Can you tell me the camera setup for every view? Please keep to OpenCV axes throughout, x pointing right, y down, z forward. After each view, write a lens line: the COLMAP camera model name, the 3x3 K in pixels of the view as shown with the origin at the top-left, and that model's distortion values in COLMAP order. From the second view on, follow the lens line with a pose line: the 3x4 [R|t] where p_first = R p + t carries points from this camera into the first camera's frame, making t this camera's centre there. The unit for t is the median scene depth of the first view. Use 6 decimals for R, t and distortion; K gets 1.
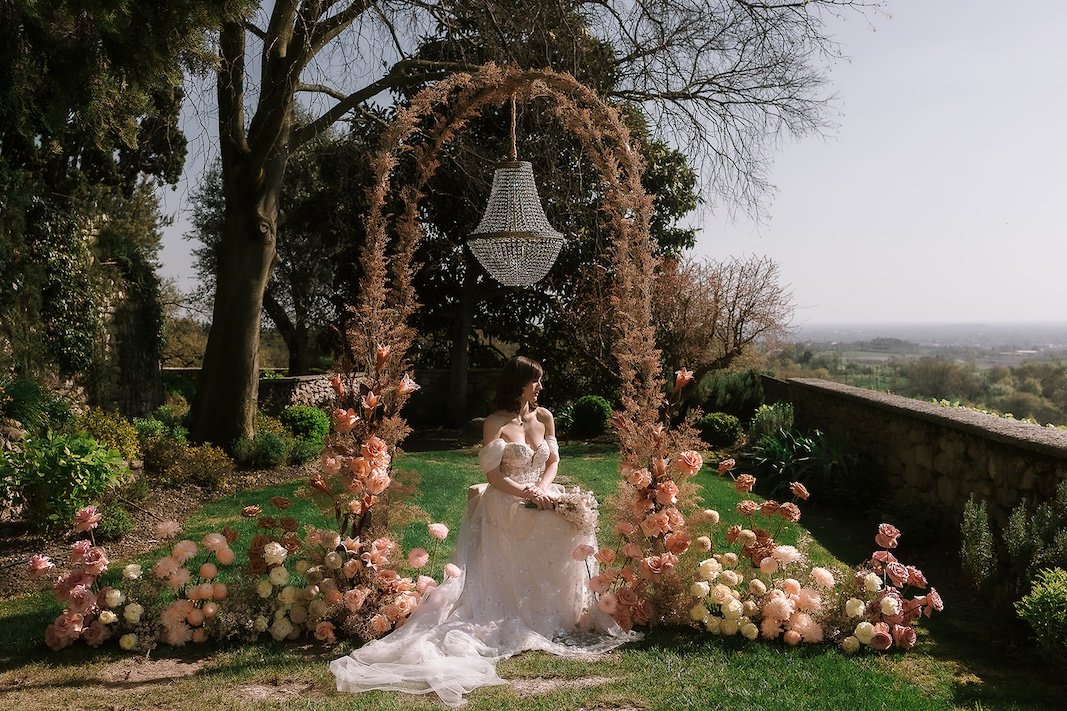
lens RADIAL K [[1089.6, 0, 533.5], [0, 1089.6, 355.5], [0, 0, 1]] dist [0.060898, -0.008814]
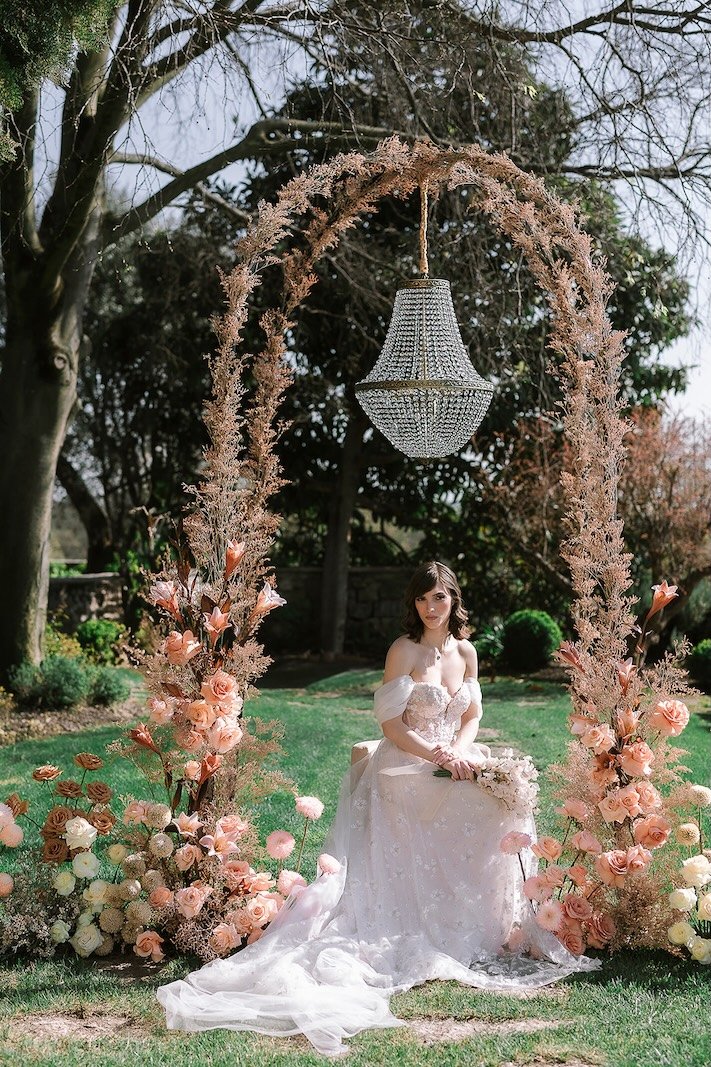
lens RADIAL K [[1621.2, 0, 376.2], [0, 1621.2, 532.9], [0, 0, 1]] dist [0.027782, 0.026894]
pose [[0.998999, 0.015123, -0.042094, -0.002464], [-0.015438, 0.999855, -0.007189, -0.007898], [0.041979, 0.007832, 0.999088, -0.038064]]
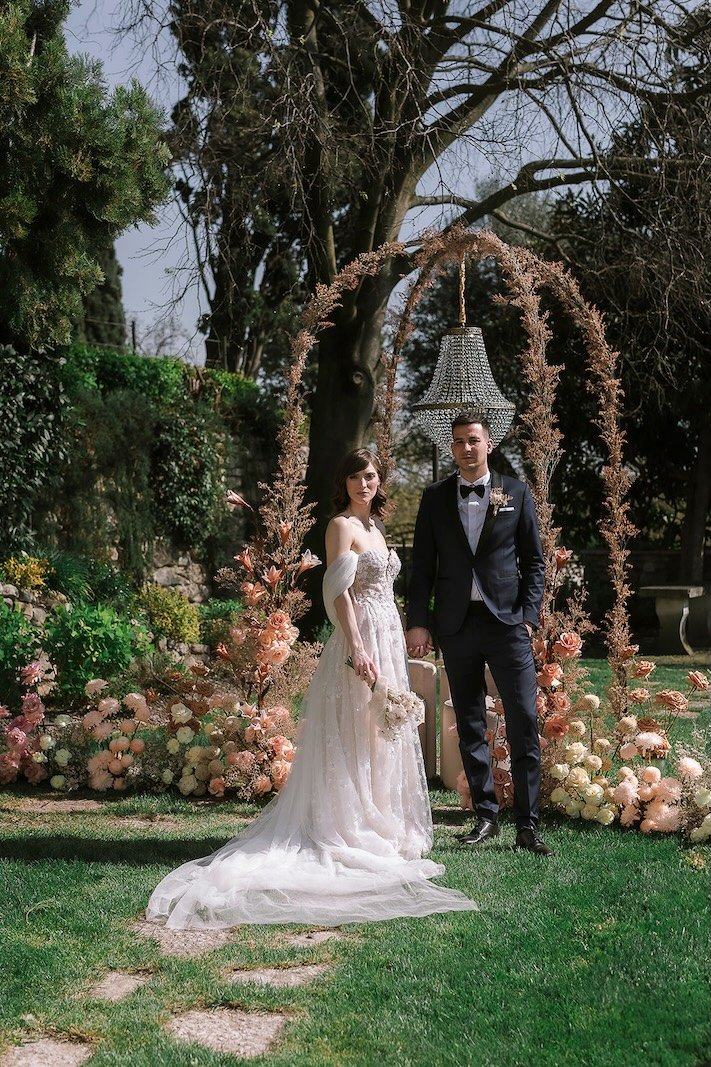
lens RADIAL K [[1738.9, 0, 355.5], [0, 1738.9, 533.5], [0, 0, 1]] dist [0.043946, 0.071374]
pose [[0.924337, 0.011504, -0.381405, 0.489488], [-0.010509, 0.999934, 0.004692, -0.005738], [0.381433, -0.000329, 0.924396, -0.442214]]
